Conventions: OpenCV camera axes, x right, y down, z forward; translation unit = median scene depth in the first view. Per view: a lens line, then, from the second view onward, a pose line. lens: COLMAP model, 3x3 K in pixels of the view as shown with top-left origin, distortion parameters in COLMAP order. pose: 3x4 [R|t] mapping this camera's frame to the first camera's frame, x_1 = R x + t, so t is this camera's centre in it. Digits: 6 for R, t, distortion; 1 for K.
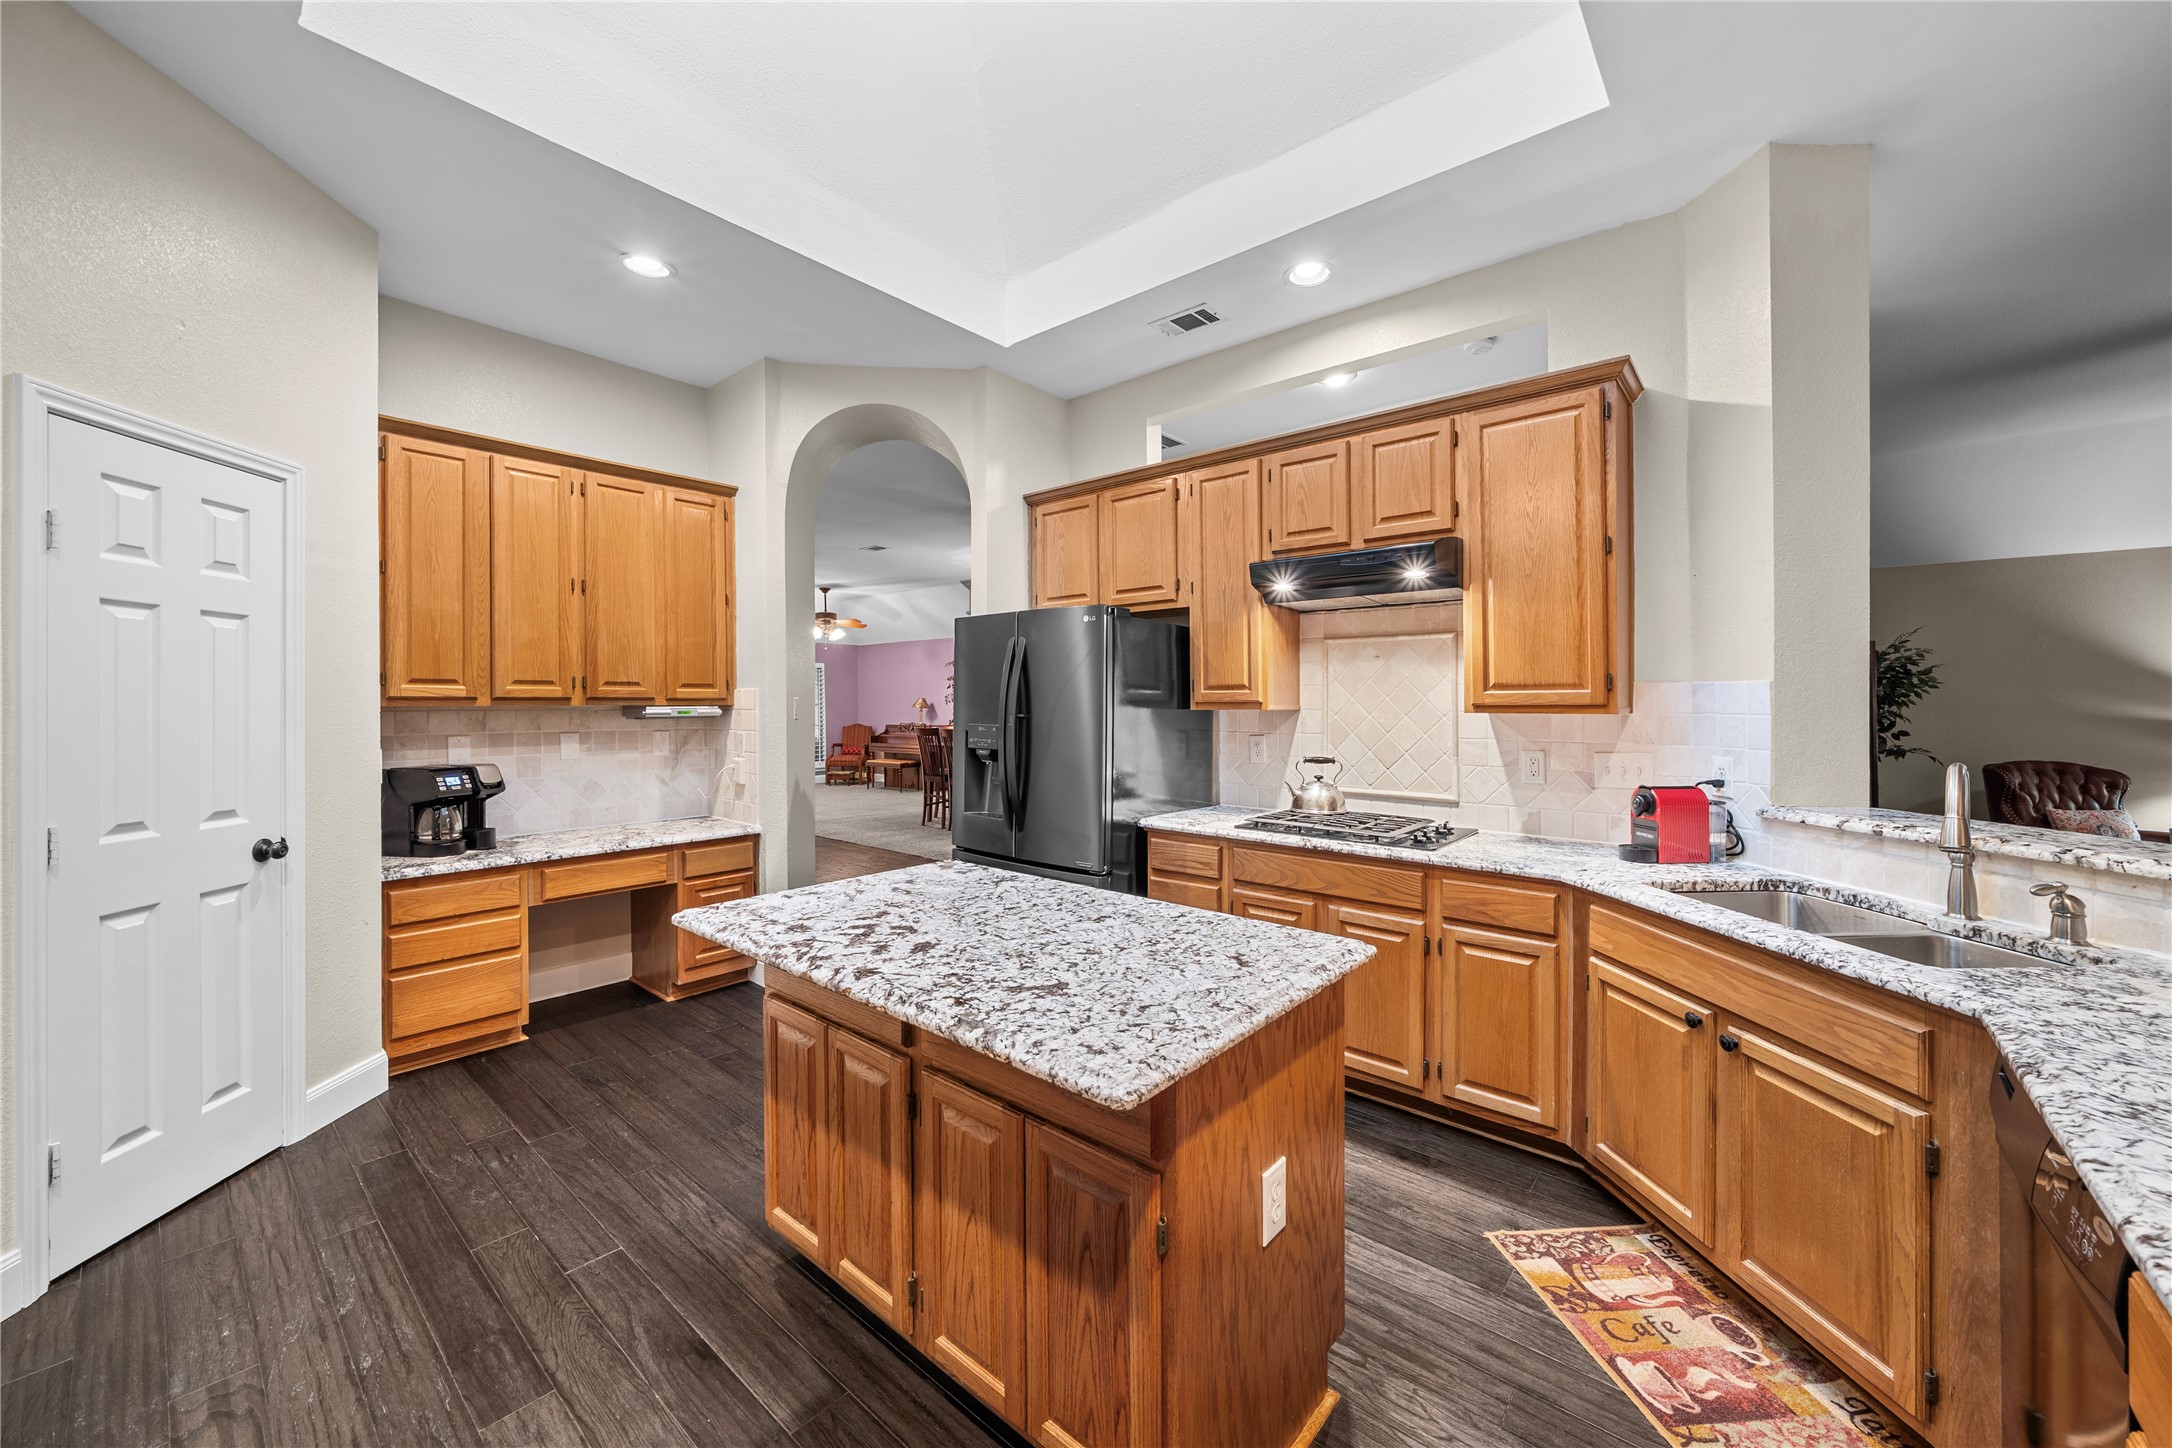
lens RADIAL K [[820.3, 0, 1085.8], [0, 820.3, 712.9], [0, 0, 1]] dist [-0.000423, -0.000029]
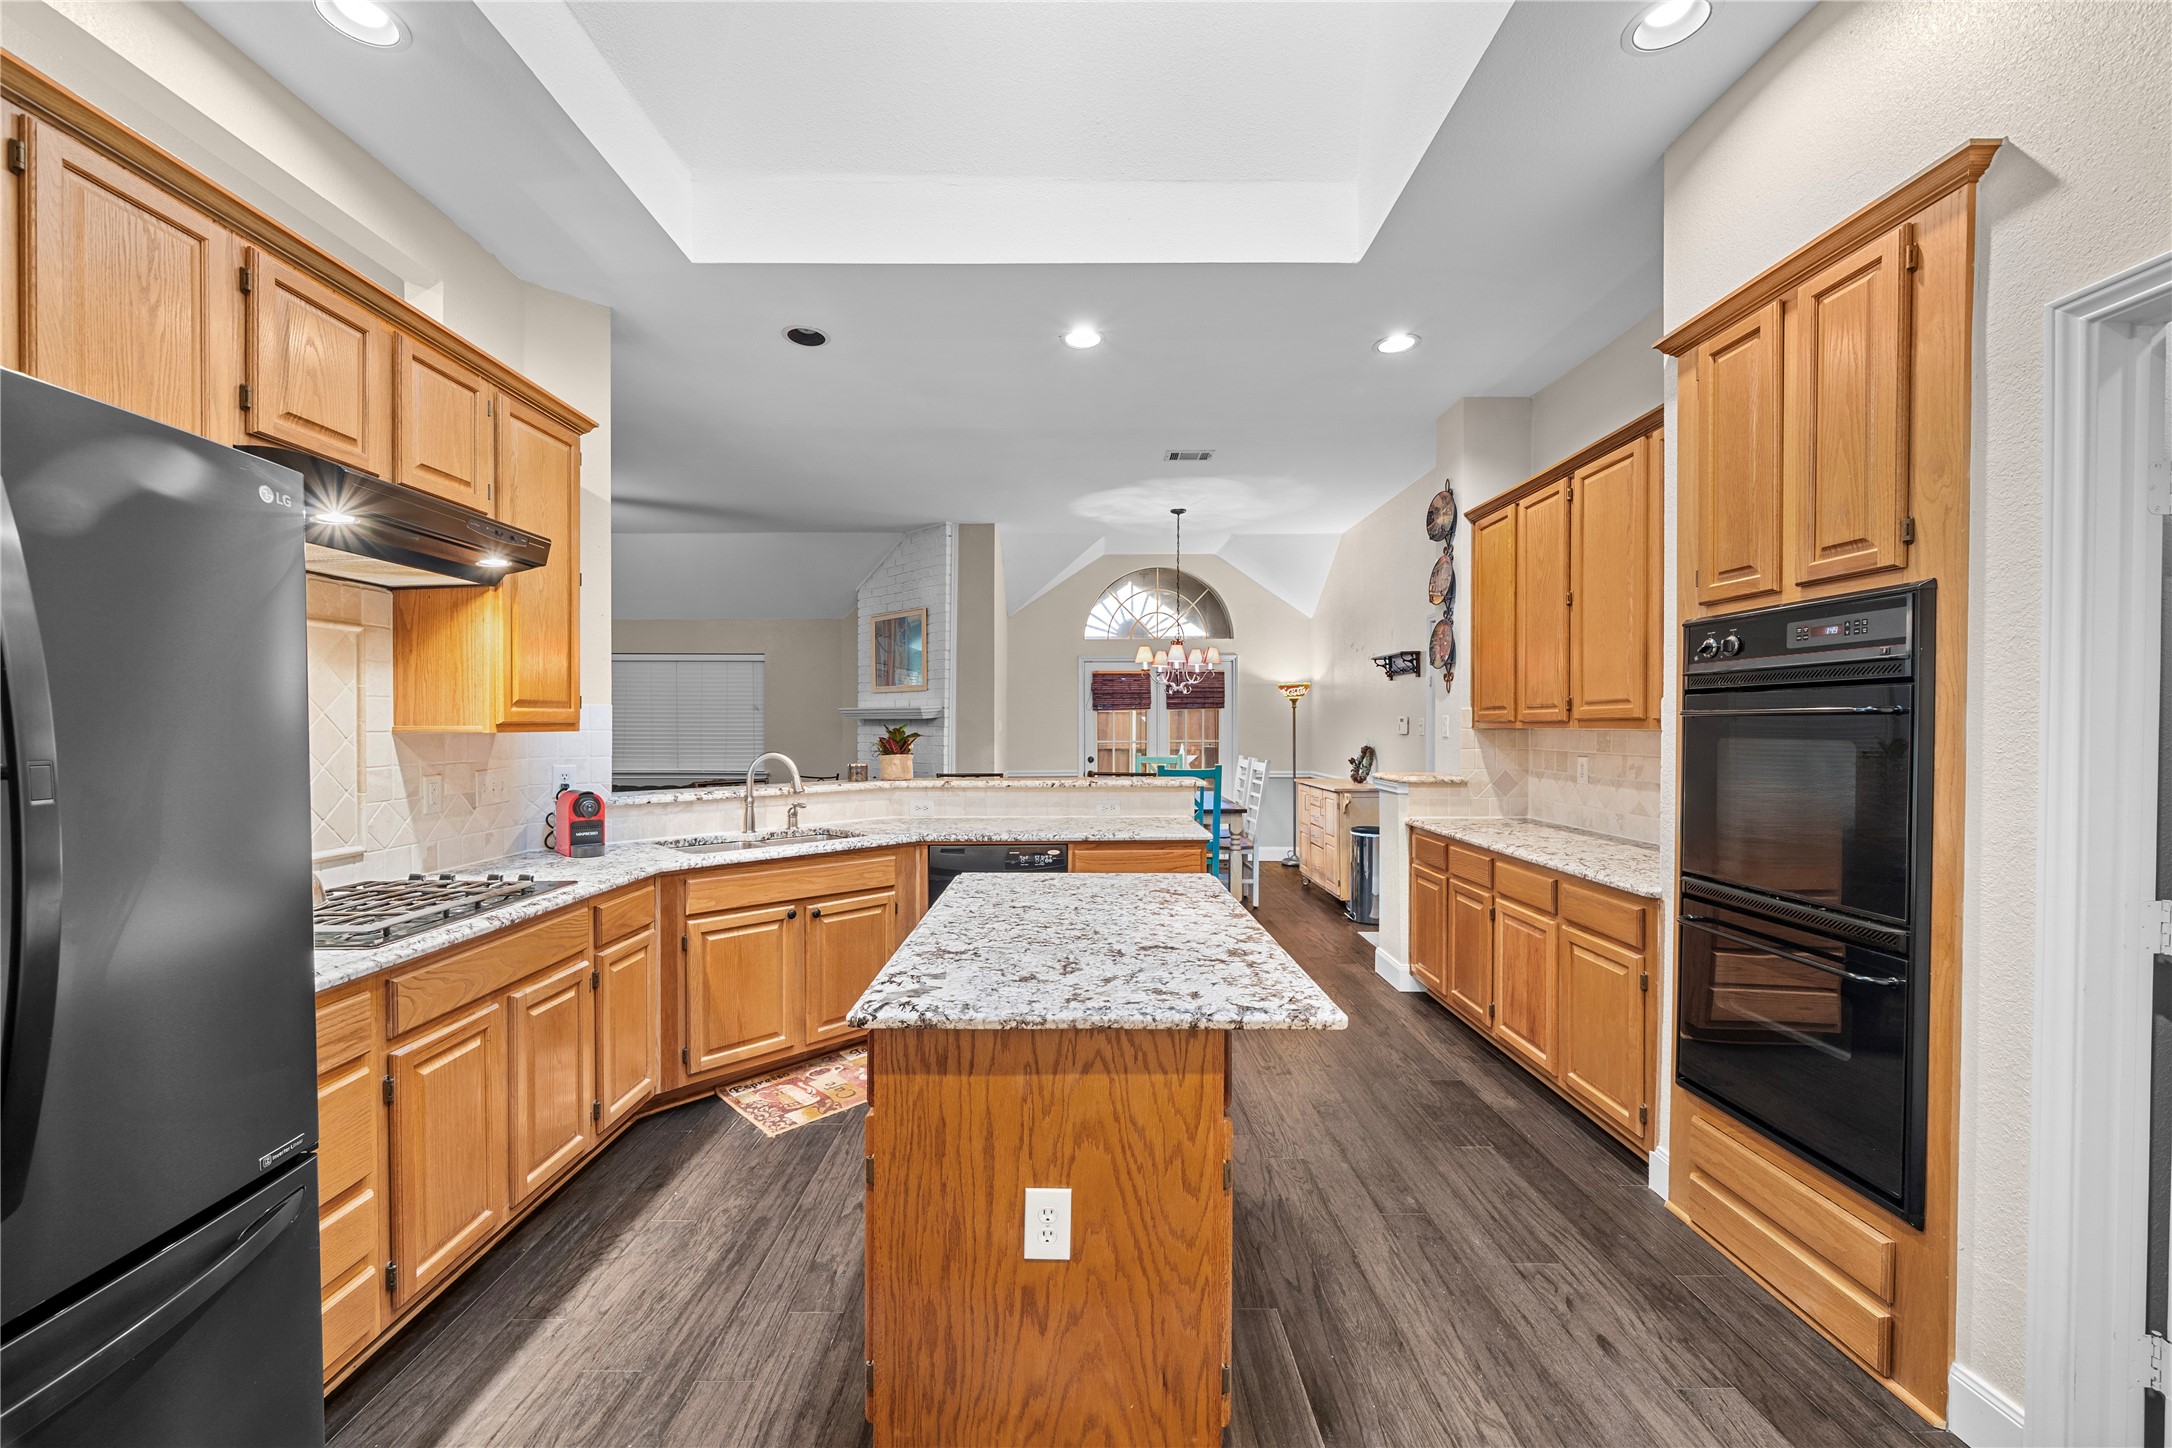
lens RADIAL K [[828.7, 0, 1079.1], [0, 828.7, 727.7], [0, 0, 1]] dist [-0.001441, 0.000004]
pose [[-0.652820, -0.007164, 0.757479, -0.607365], [0.005519, 0.999884, 0.014213, -0.014226], [-0.757493, 0.013459, -0.652705, 1.114909]]
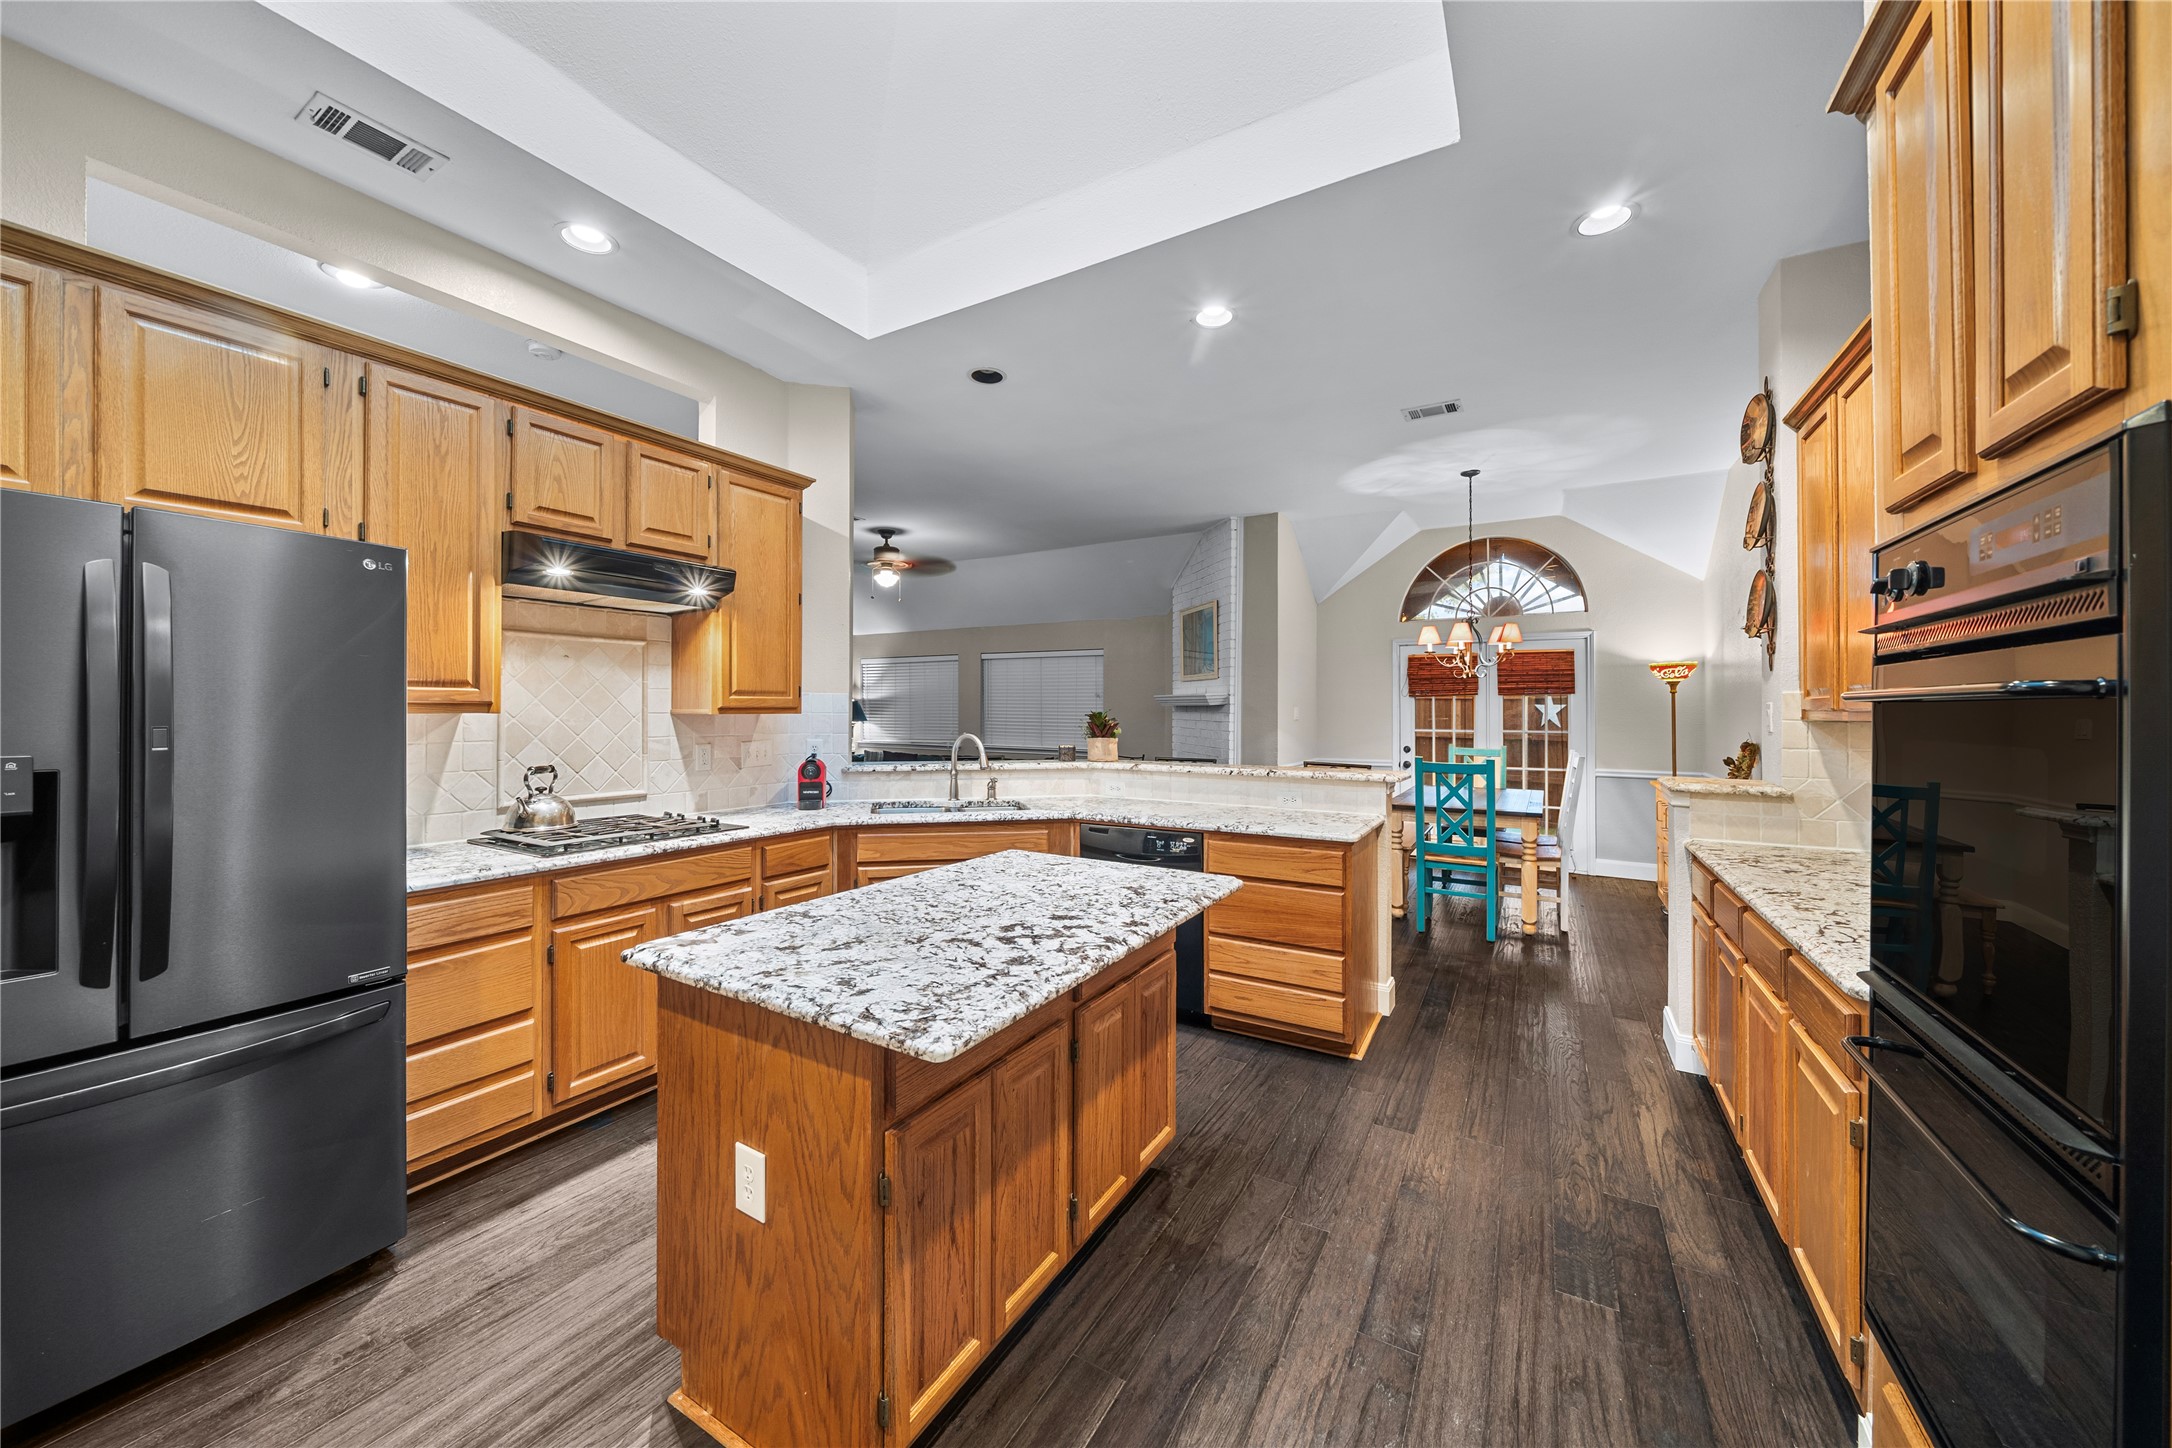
lens RADIAL K [[766.6, 0, 1084.1], [0, 766.6, 704.3], [0, 0, 1]] dist [-0.001904, -0.000156]
pose [[-0.171923, 0.001857, 0.985109, -0.740569], [0.004366, 0.999990, -0.001124, -0.010760], [-0.985101, 0.004108, -0.171929, 0.667917]]
